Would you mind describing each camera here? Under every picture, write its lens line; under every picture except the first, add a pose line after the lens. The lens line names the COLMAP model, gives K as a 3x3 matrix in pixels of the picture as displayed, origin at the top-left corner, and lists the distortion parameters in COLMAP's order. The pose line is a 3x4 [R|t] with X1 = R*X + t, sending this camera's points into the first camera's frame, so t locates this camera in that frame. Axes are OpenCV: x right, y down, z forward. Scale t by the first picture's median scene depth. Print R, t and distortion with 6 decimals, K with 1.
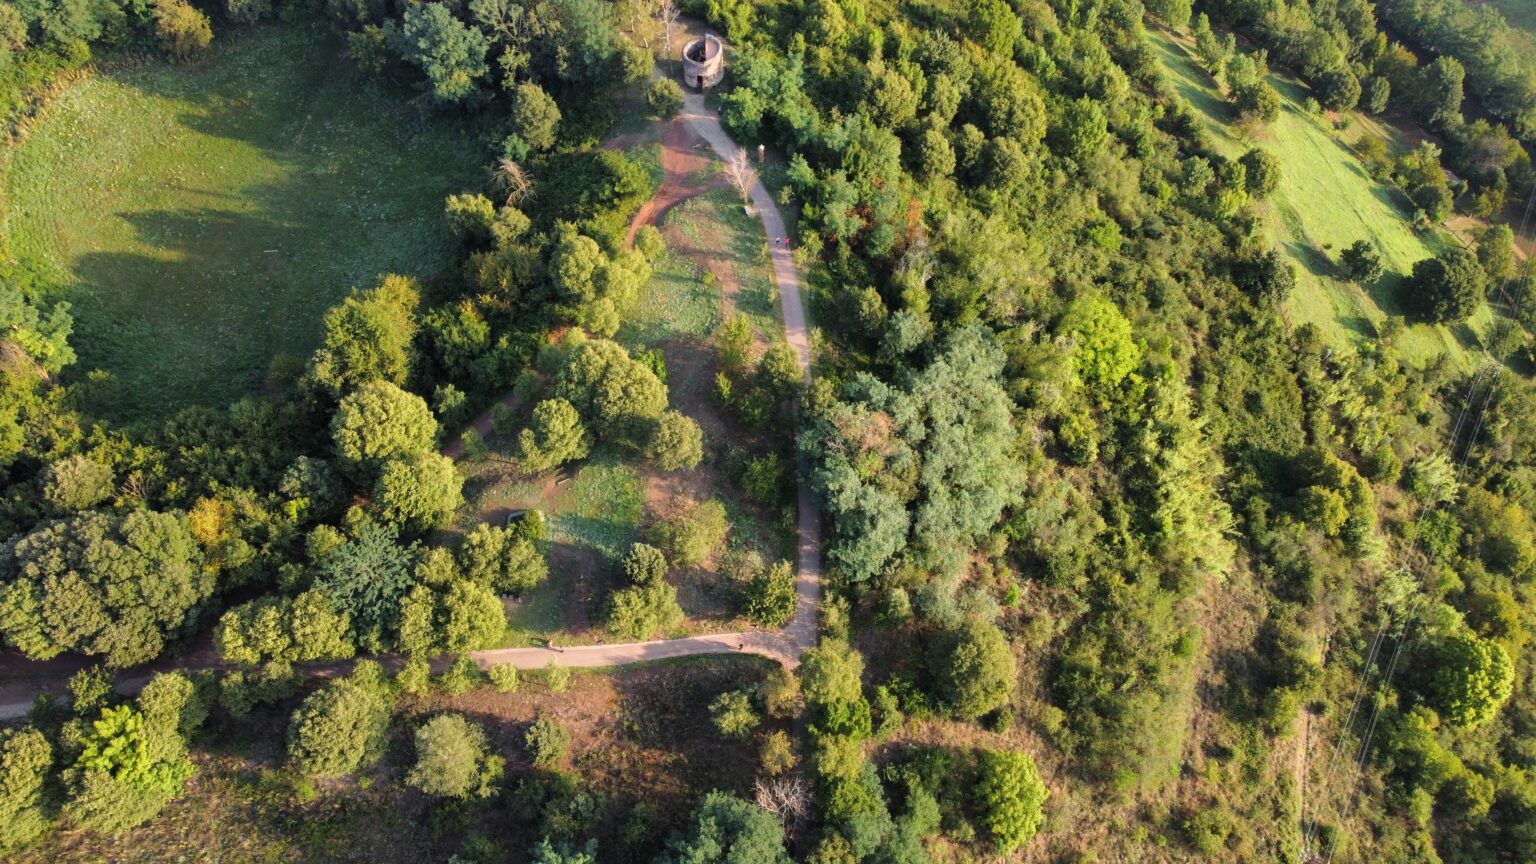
lens RADIAL K [[1172.4, 0, 767.1], [0, 1172.4, 432.3], [0, 0, 1]] dist [-0.000312, -0.004991]
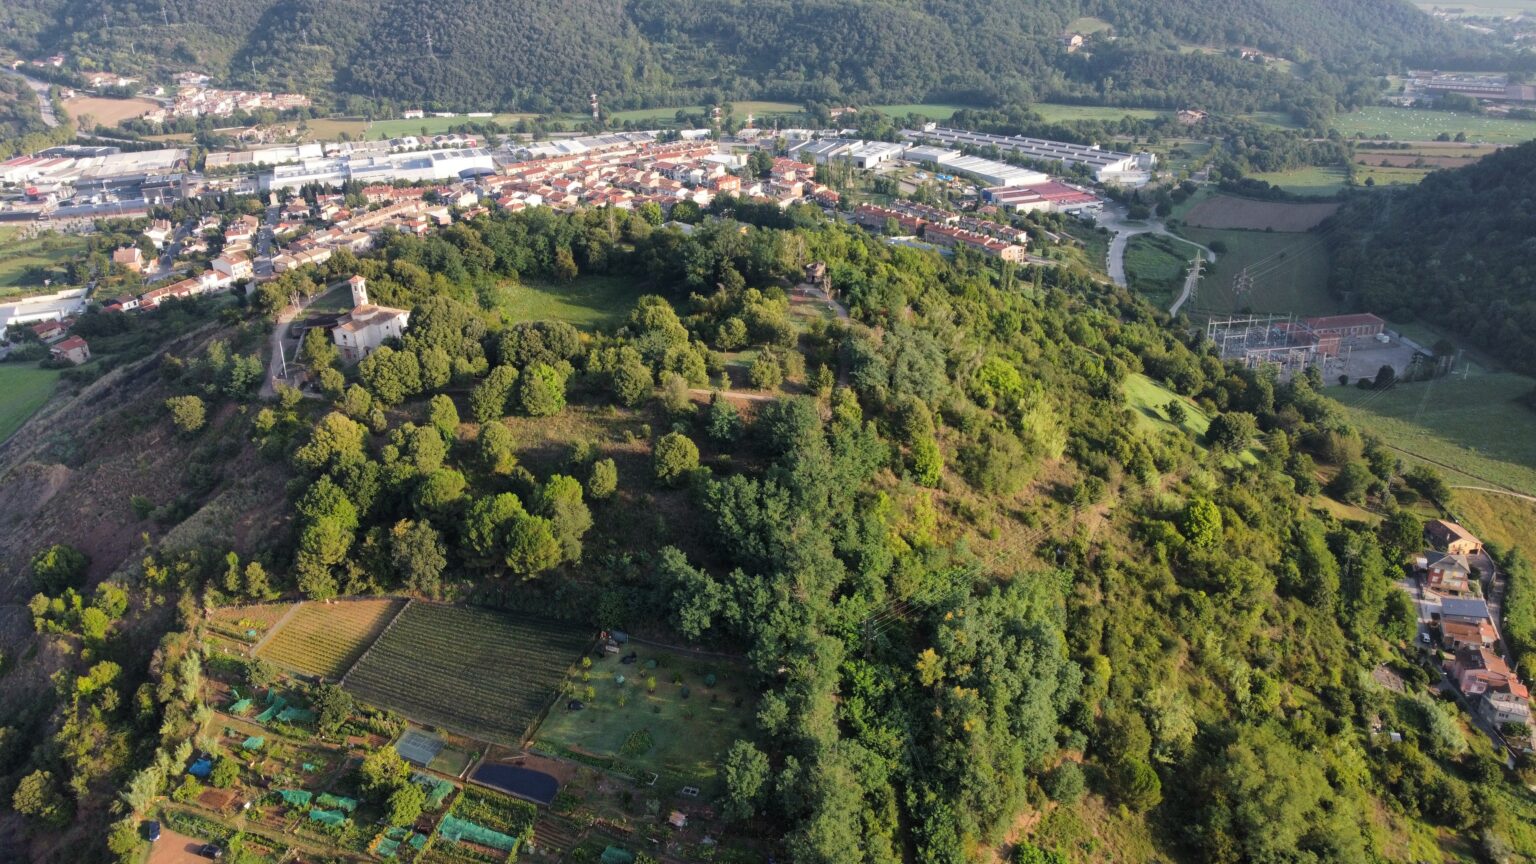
lens RADIAL K [[1172.4, 0, 768.8], [0, 1172.4, 432.8], [0, 0, 1]] dist [-0.000312, -0.004991]
pose [[0.991563, 0.059952, -0.114930, 0.137346], [-0.112128, 0.841561, -0.528396, 1.188878], [0.065043, 0.536825, 0.841183, -0.695032]]
